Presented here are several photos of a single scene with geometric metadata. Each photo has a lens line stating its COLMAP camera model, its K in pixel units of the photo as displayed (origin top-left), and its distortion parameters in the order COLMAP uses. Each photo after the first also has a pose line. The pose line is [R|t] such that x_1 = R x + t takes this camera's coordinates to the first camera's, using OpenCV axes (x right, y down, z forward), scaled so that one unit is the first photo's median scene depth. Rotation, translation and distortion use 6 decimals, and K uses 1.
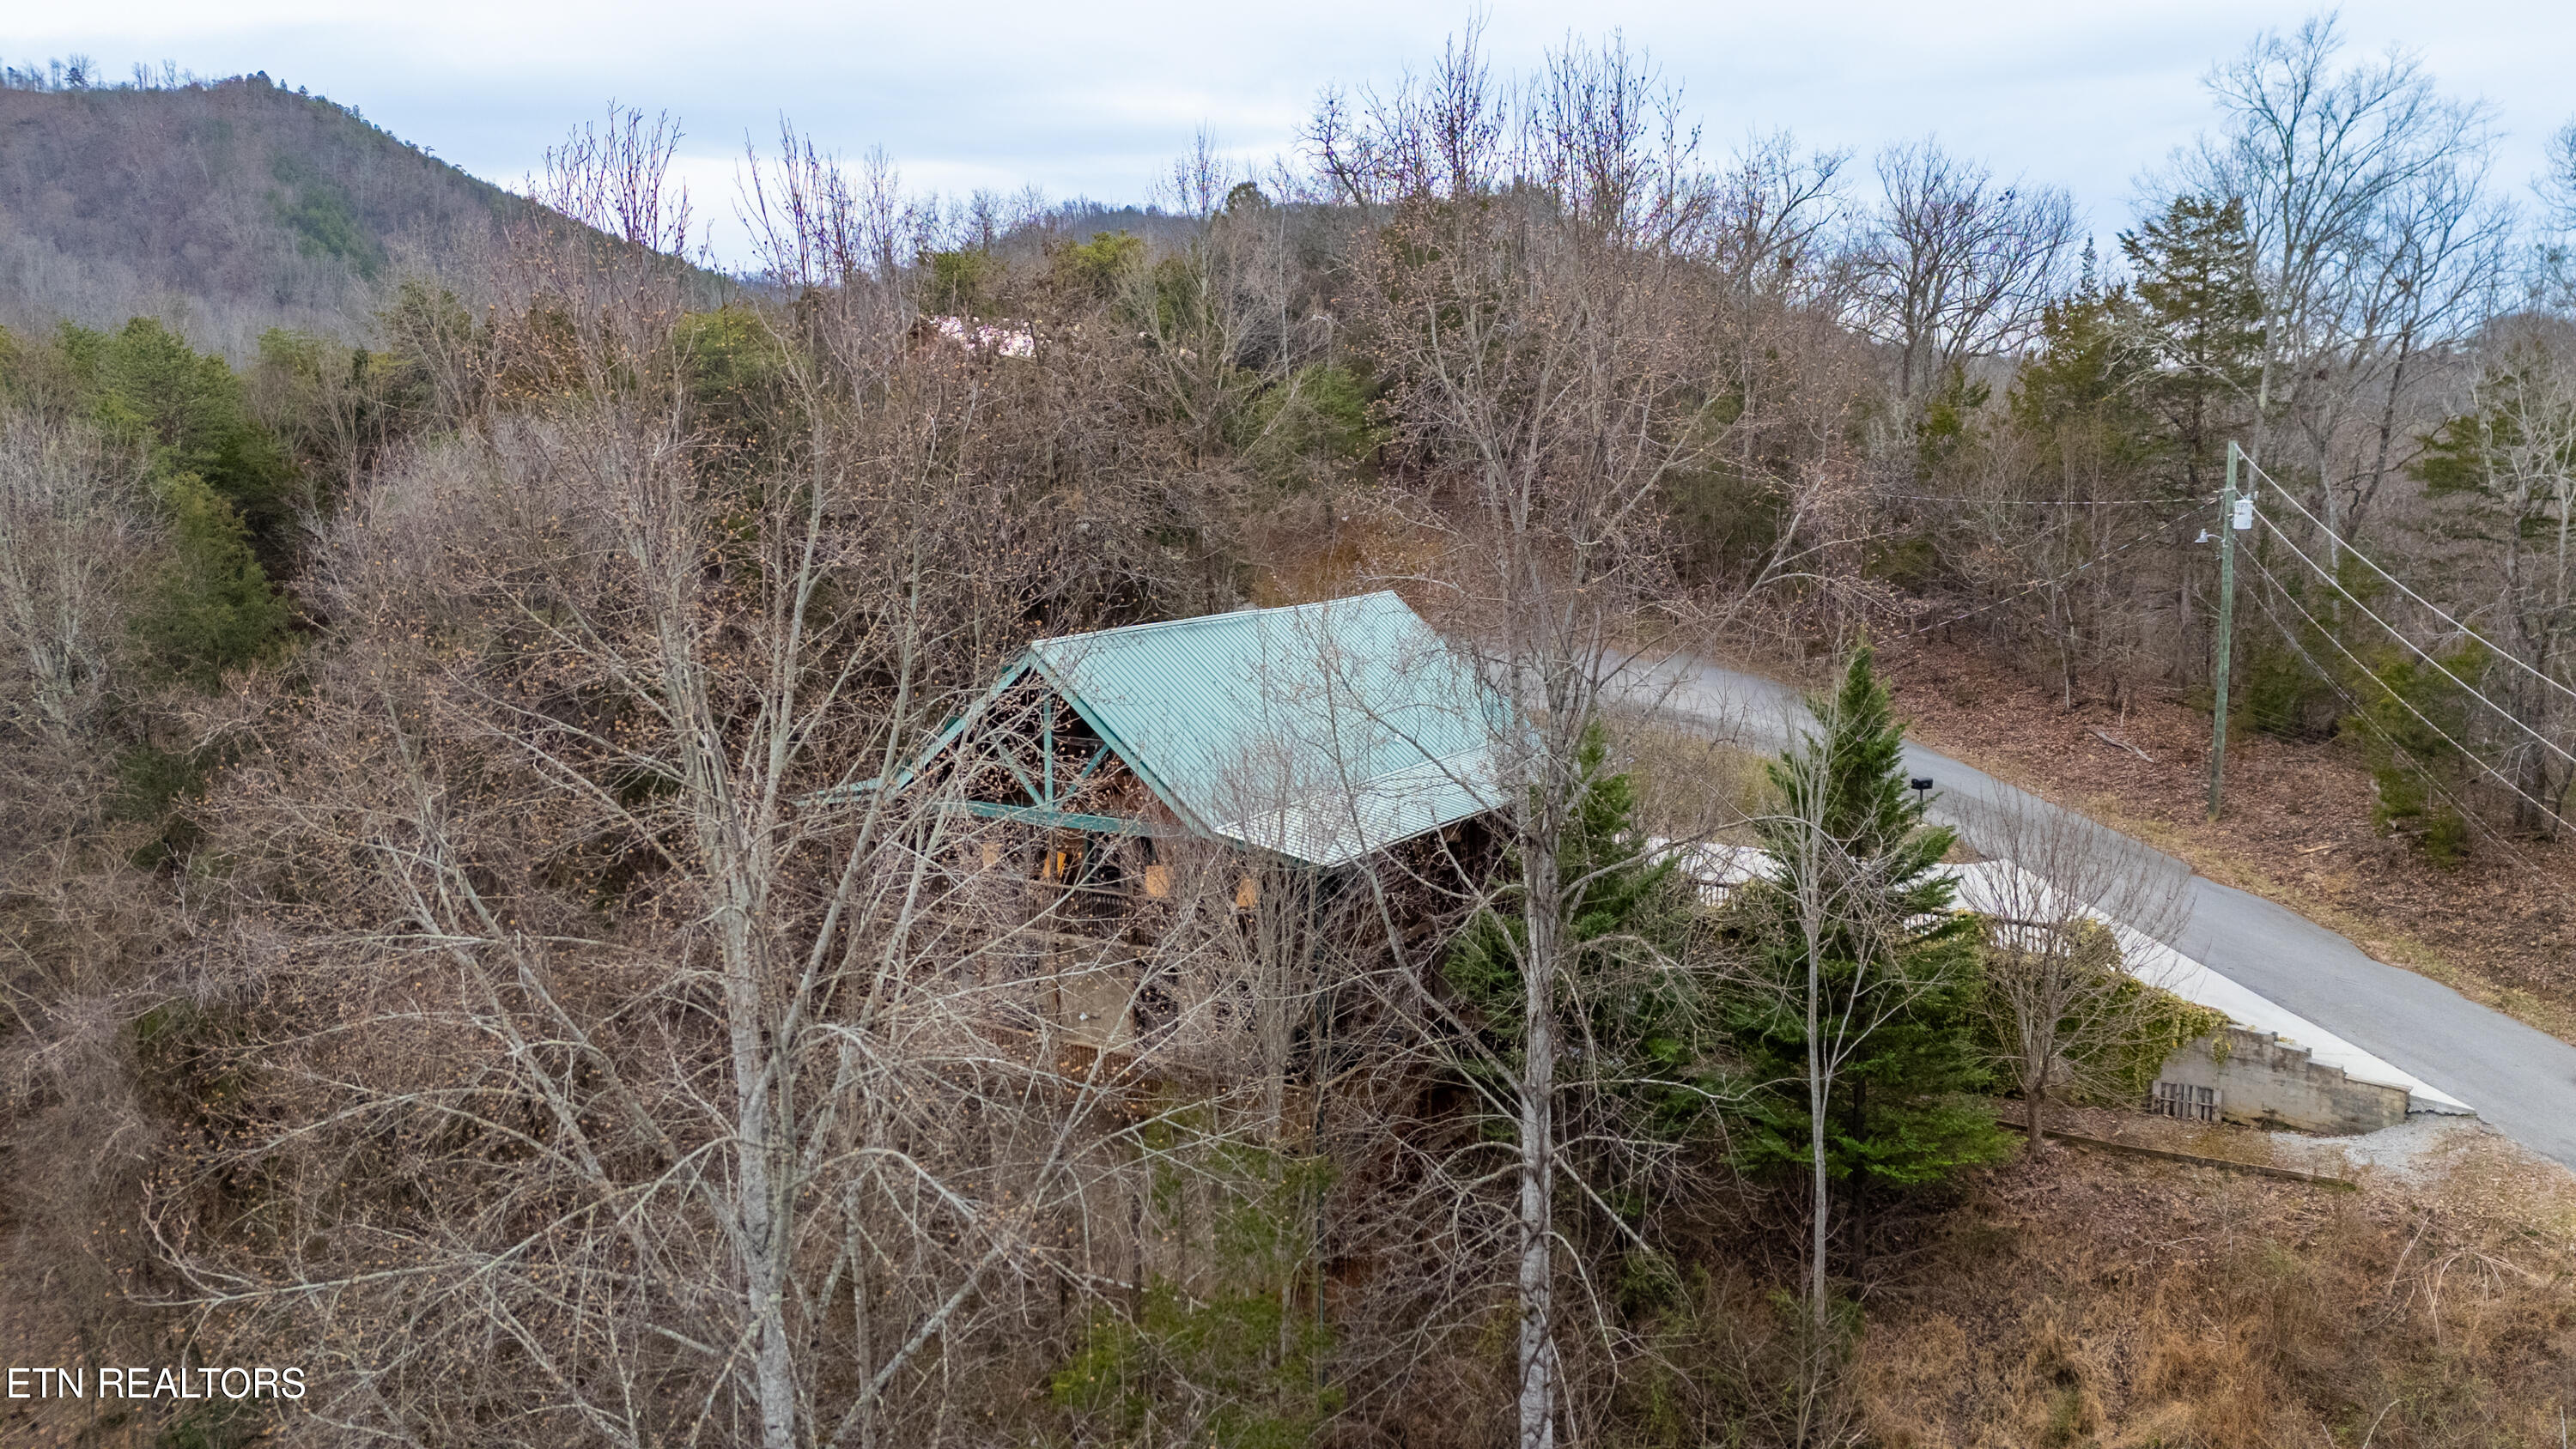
lens RADIAL K [[1817.4, 0, 1288.0], [0, 1817.4, 724.5], [0, 0, 1]] dist [0.061179, -0.079051]
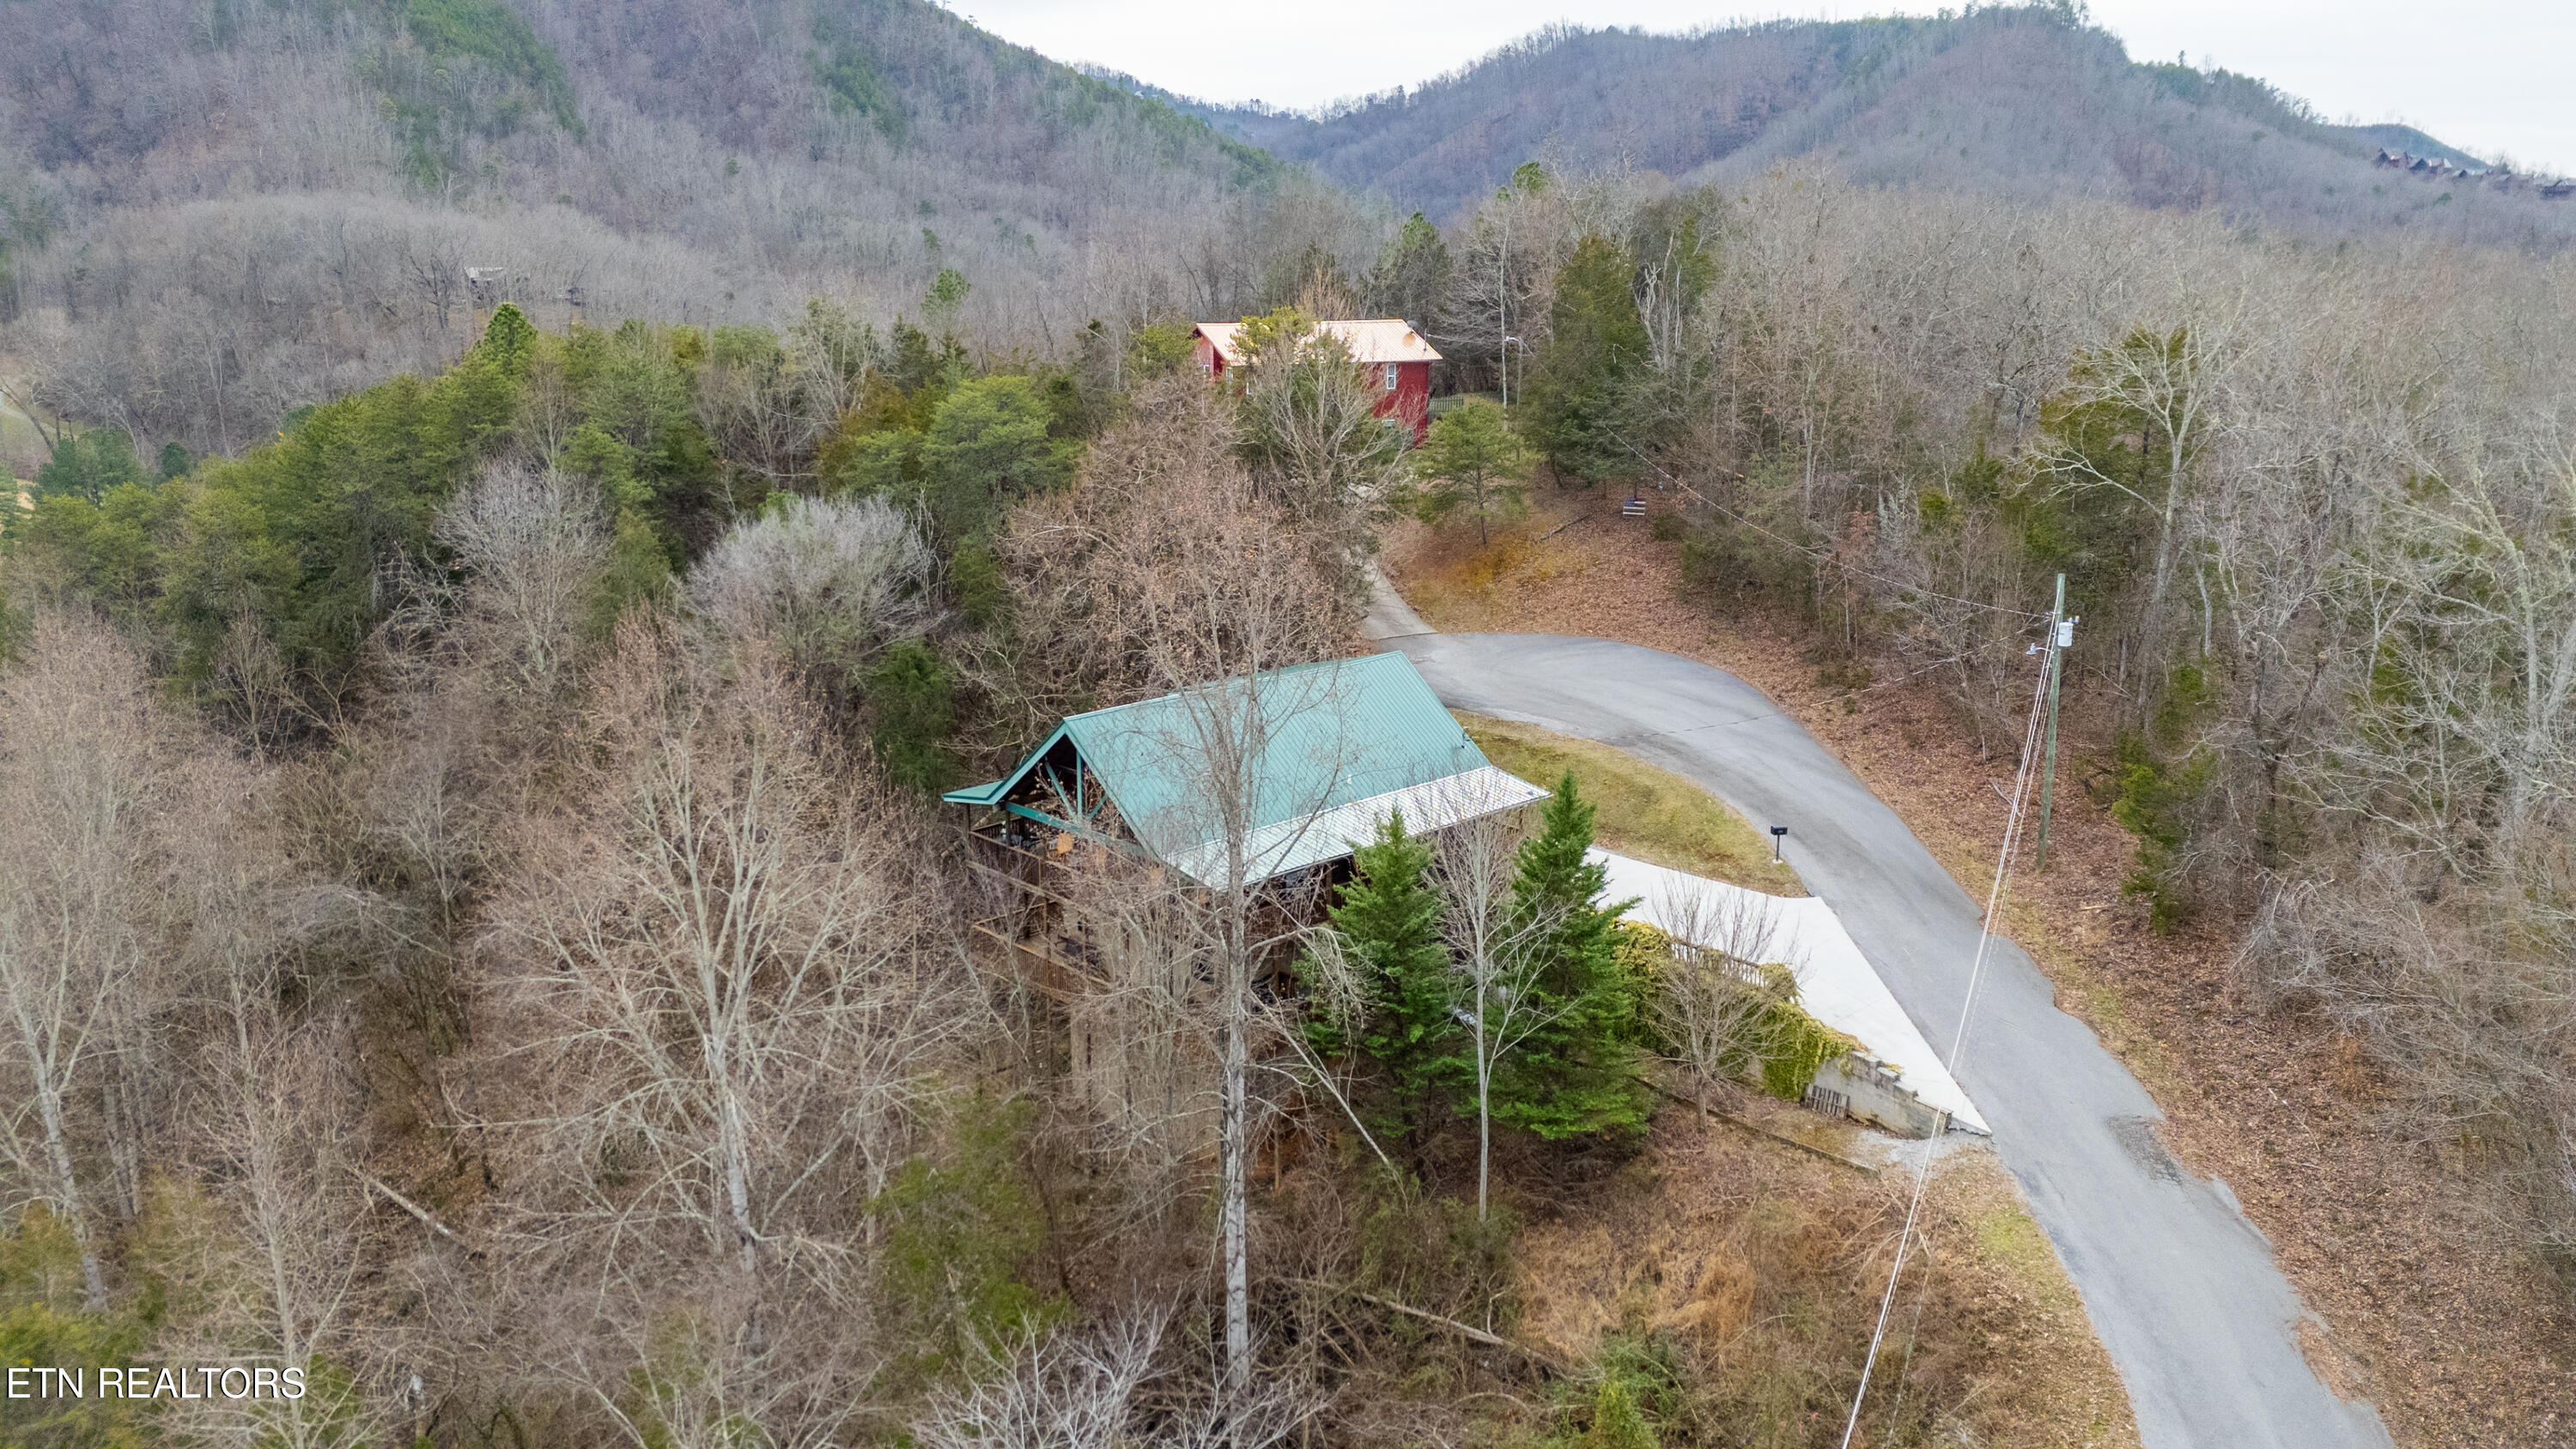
lens RADIAL K [[1844.1, 0, 1288.0], [0, 1844.1, 724.5], [0, 0, 1]] dist [-0.005317, -0.004535]
pose [[0.966714, 0.061109, -0.248455, 0.366755], [-0.037843, 0.994529, 0.097367, -0.172353], [0.253045, -0.084724, 0.963737, -0.366927]]
